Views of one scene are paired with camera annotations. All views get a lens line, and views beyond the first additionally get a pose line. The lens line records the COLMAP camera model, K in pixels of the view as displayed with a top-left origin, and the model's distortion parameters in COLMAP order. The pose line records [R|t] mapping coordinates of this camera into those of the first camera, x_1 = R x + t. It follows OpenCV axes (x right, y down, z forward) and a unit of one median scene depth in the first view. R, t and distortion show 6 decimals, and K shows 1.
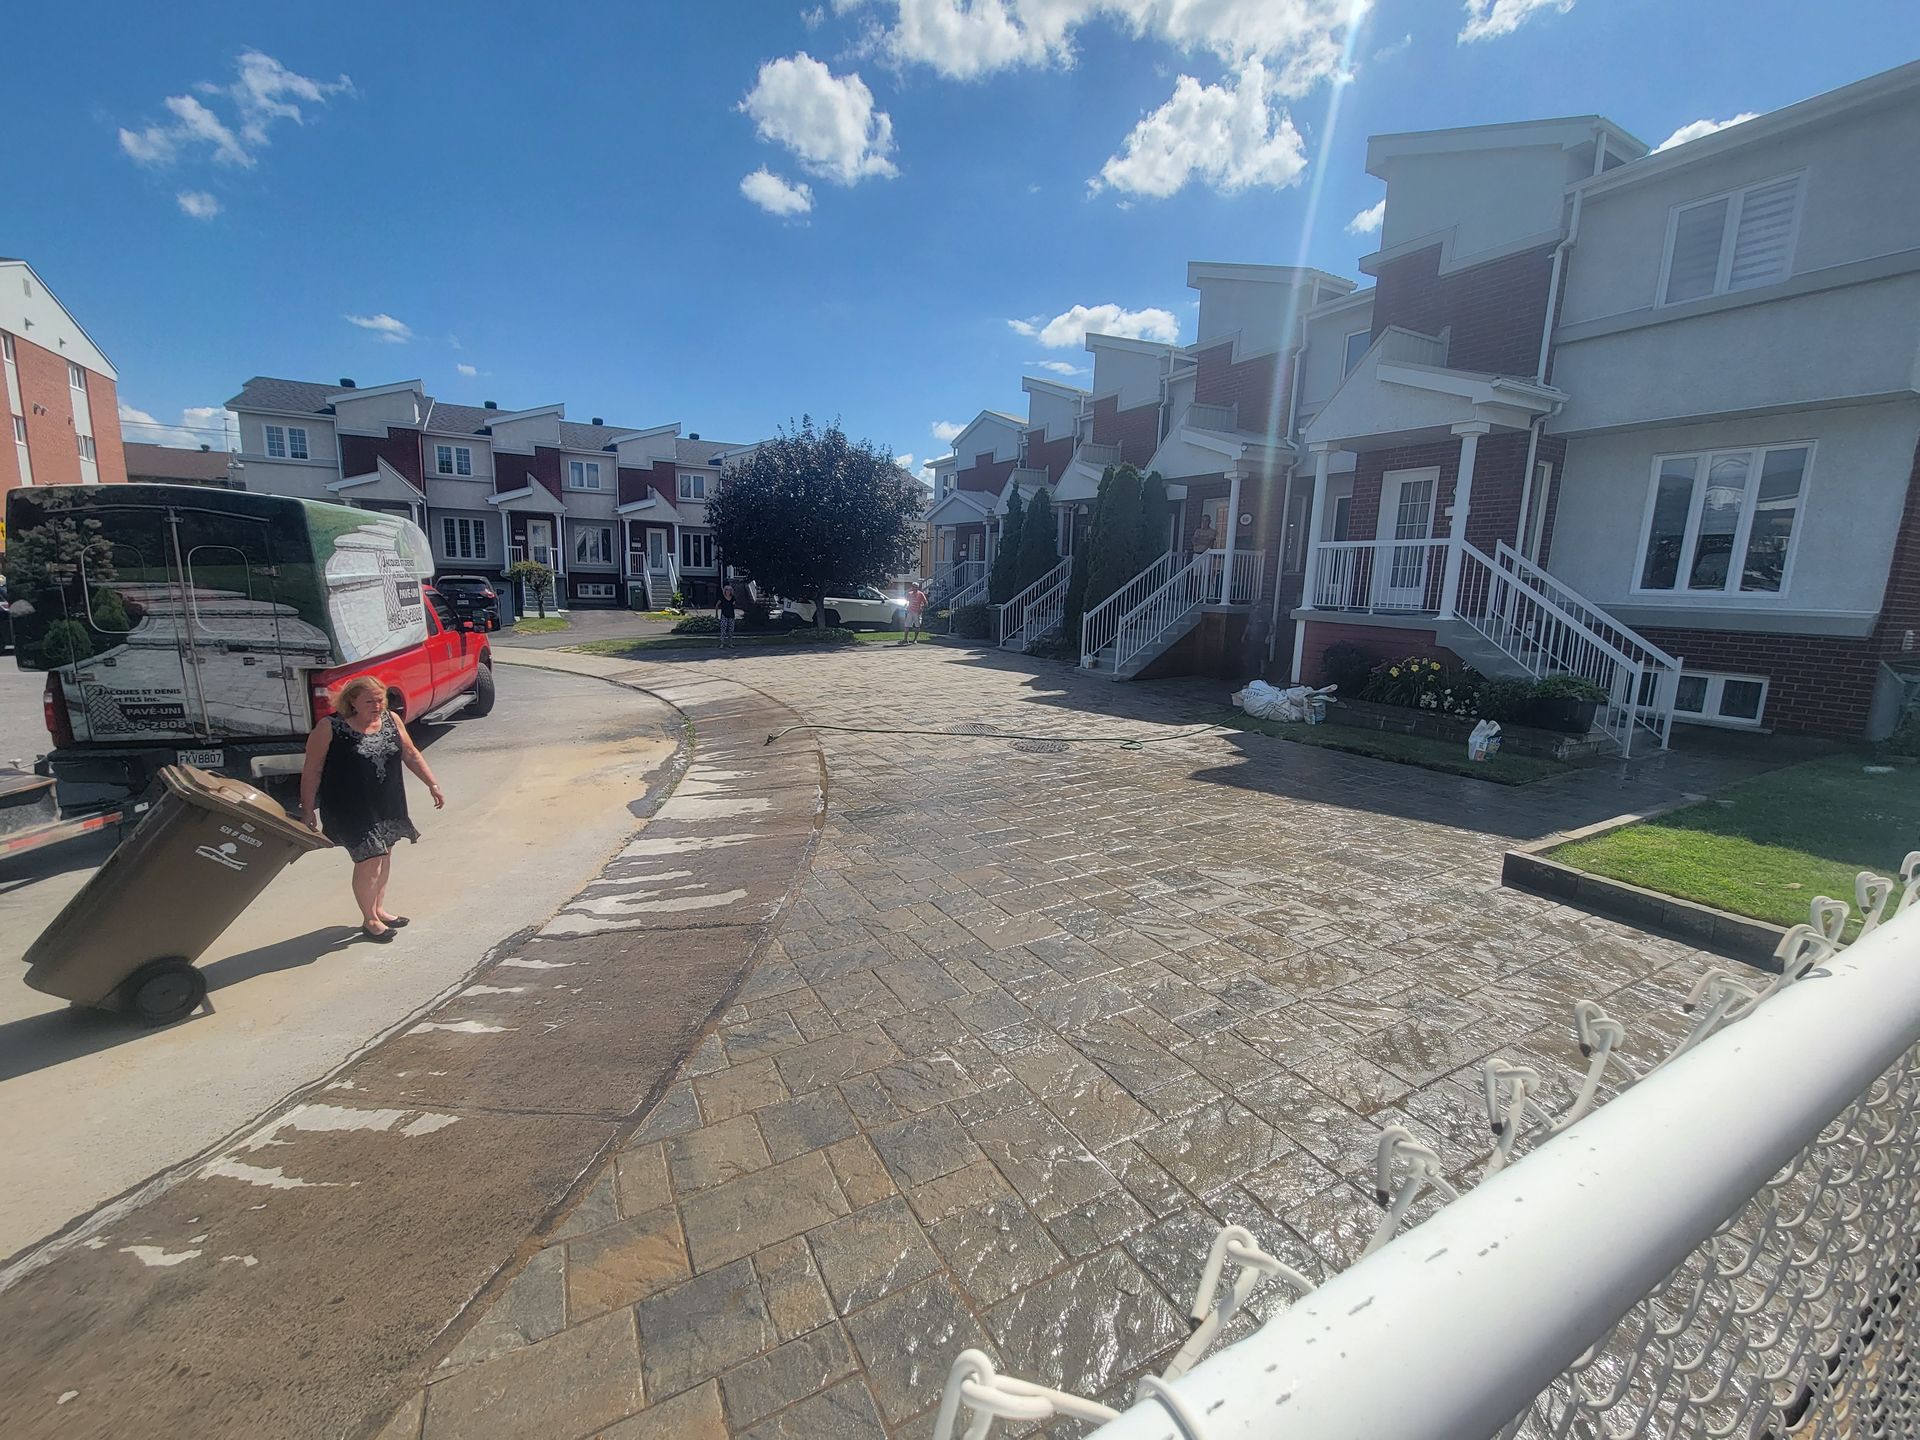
lens RADIAL K [[786.8, 0, 952.0], [0, 786.8, 703.5], [0, 0, 1]] dist [0.000791, 0.000825]
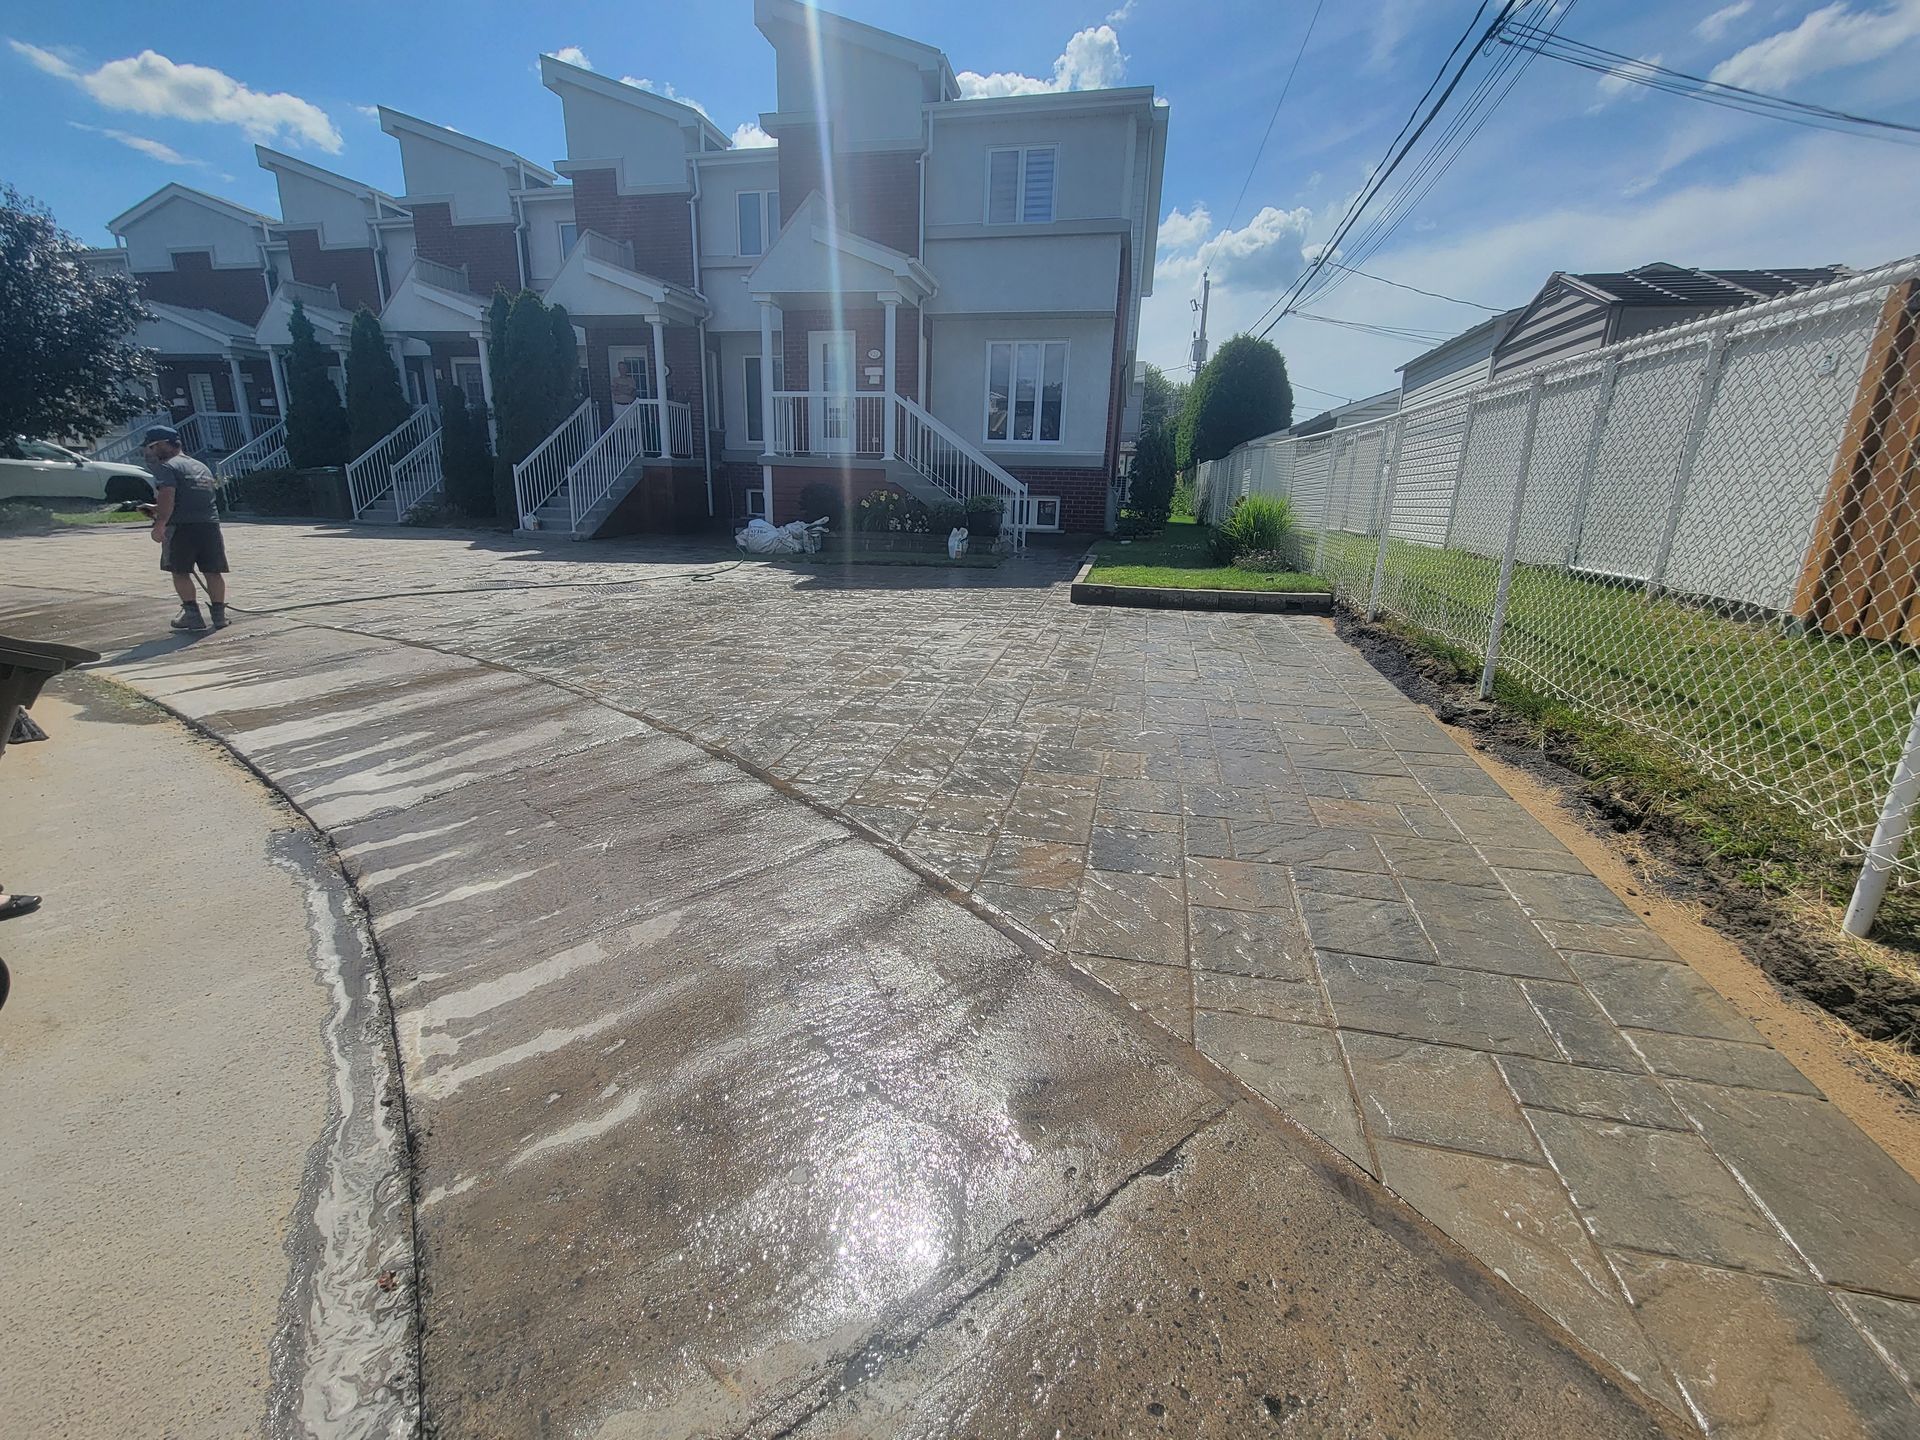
lens RADIAL K [[786.8, 0, 952.0], [0, 786.8, 703.5], [0, 0, 1]] dist [0.000791, 0.000825]
pose [[0.670662, -0.205114, 0.712840, -0.283078], [0.107663, 0.977748, 0.180047, 0.058389], [-0.733908, -0.044004, 0.677822, 0.073614]]
